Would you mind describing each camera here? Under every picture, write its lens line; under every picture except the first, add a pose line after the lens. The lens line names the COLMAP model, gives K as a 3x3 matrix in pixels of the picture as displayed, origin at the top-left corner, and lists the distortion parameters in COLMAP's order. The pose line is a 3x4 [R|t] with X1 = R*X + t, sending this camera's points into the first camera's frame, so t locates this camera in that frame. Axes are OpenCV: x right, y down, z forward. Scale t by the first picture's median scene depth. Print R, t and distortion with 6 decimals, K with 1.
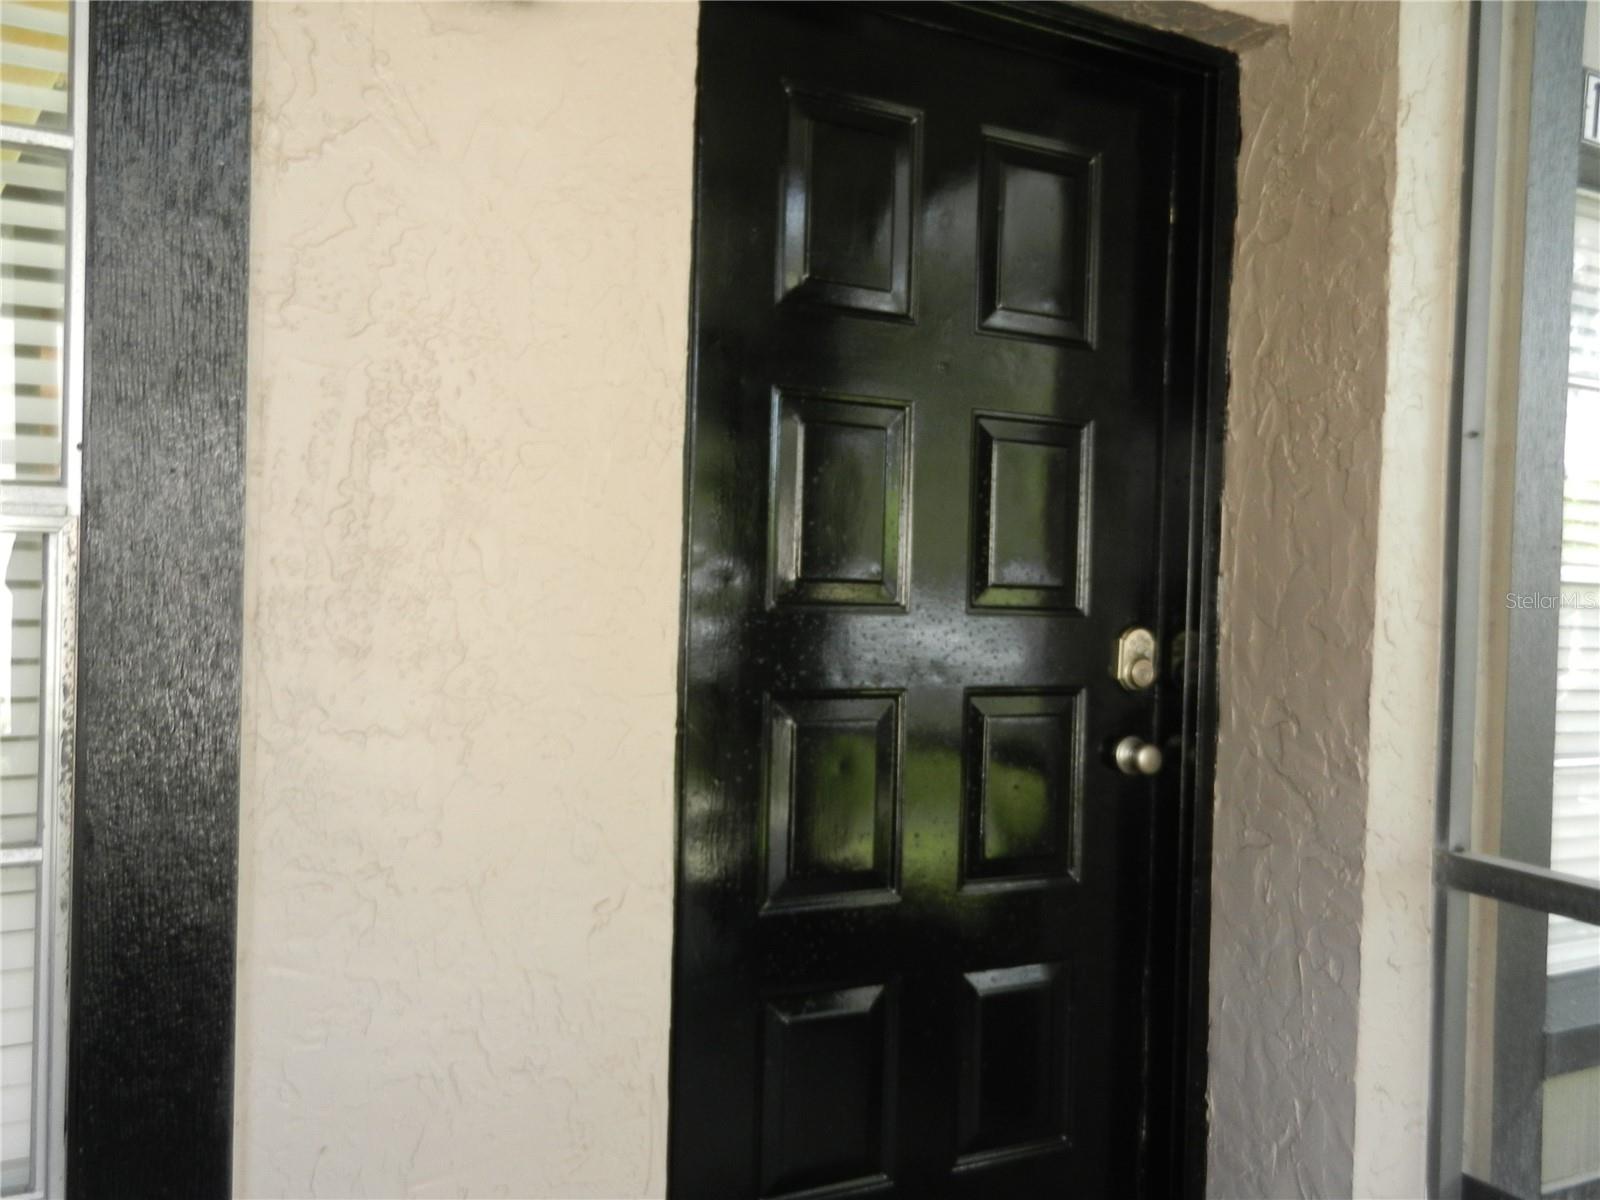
lens RADIAL K [[1195.7, 0, 795.4], [0, 1195.7, 600.9], [0, 0, 1]] dist [0.007612, 0.007681]
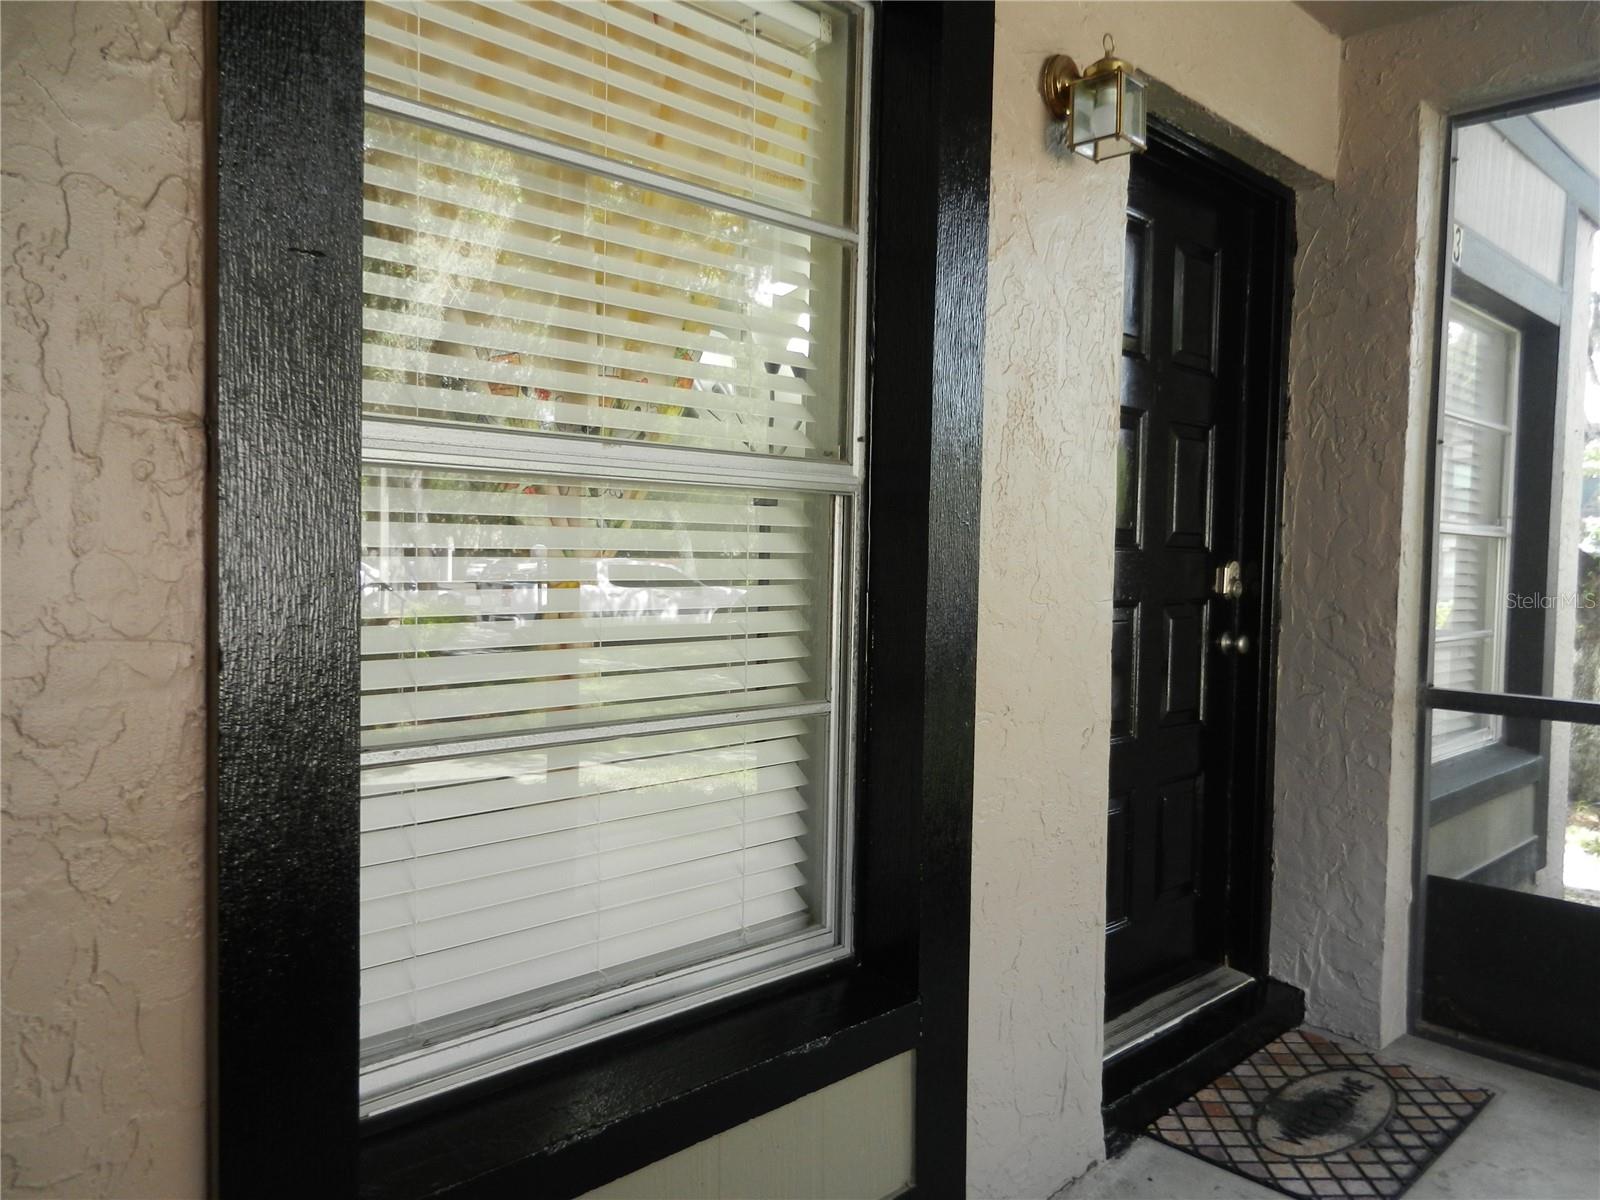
lens RADIAL K [[1195.7, 0, 807.4], [0, 1195.7, 600.1], [0, 0, 1]] dist [0.007612, 0.007681]
pose [[0.942027, -0.022213, 0.334800, -0.806120], [0.010166, 0.999238, 0.037692, 0.011097], [-0.335382, -0.032103, 0.941535, -0.288813]]
